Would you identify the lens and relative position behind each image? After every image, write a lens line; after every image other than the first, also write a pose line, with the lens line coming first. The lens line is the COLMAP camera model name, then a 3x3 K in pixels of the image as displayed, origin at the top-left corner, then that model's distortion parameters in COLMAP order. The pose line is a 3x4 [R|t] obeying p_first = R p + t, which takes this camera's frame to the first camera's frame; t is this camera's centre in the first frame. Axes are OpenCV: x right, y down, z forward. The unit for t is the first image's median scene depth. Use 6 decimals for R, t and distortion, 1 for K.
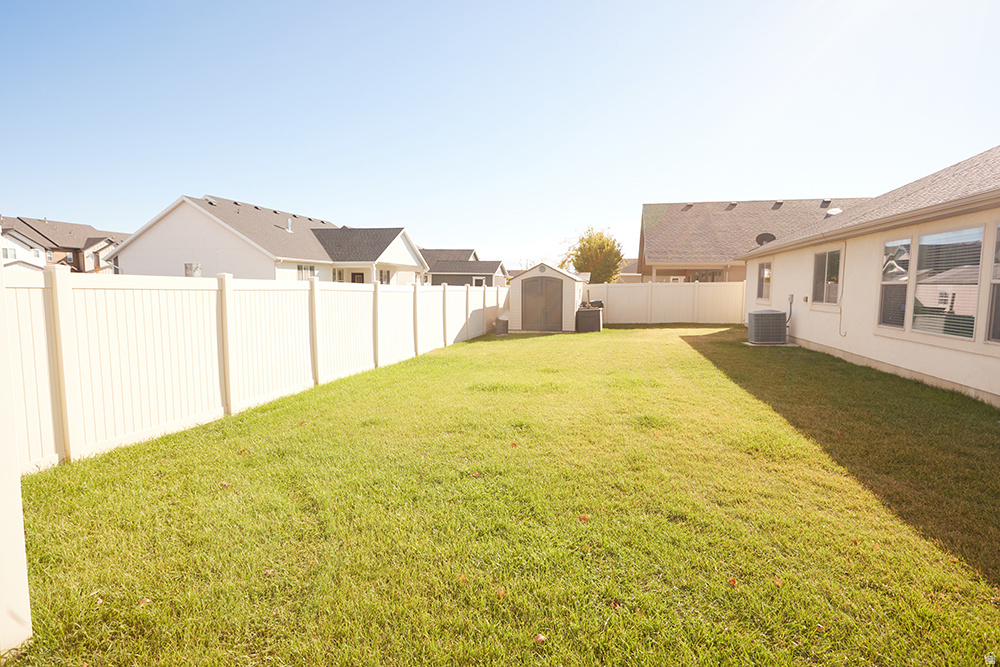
lens RADIAL K [[503.5, 0, 499.0], [0, 503.5, 334.1], [0, 0, 1]] dist [0.002626, -0.000562]
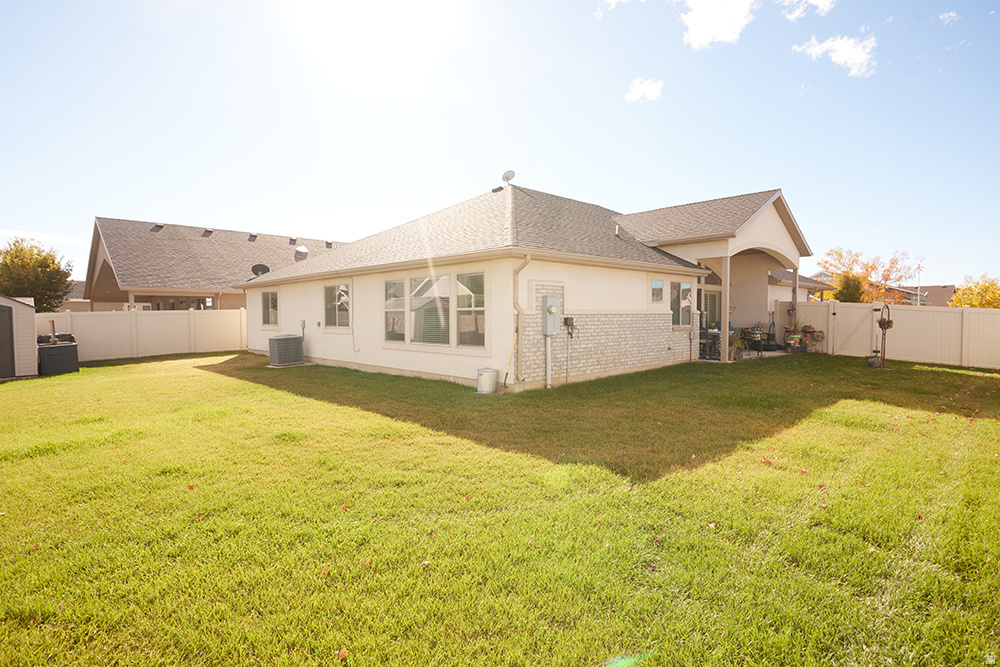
lens RADIAL K [[503.5, 0, 499.6], [0, 503.5, 334.6], [0, 0, 1]] dist [0.002626, -0.000562]
pose [[0.541163, -0.044297, 0.839750, -0.145246], [0.088382, 0.996077, -0.004413, -0.001505], [-0.836261, 0.076607, 0.542955, 0.002034]]
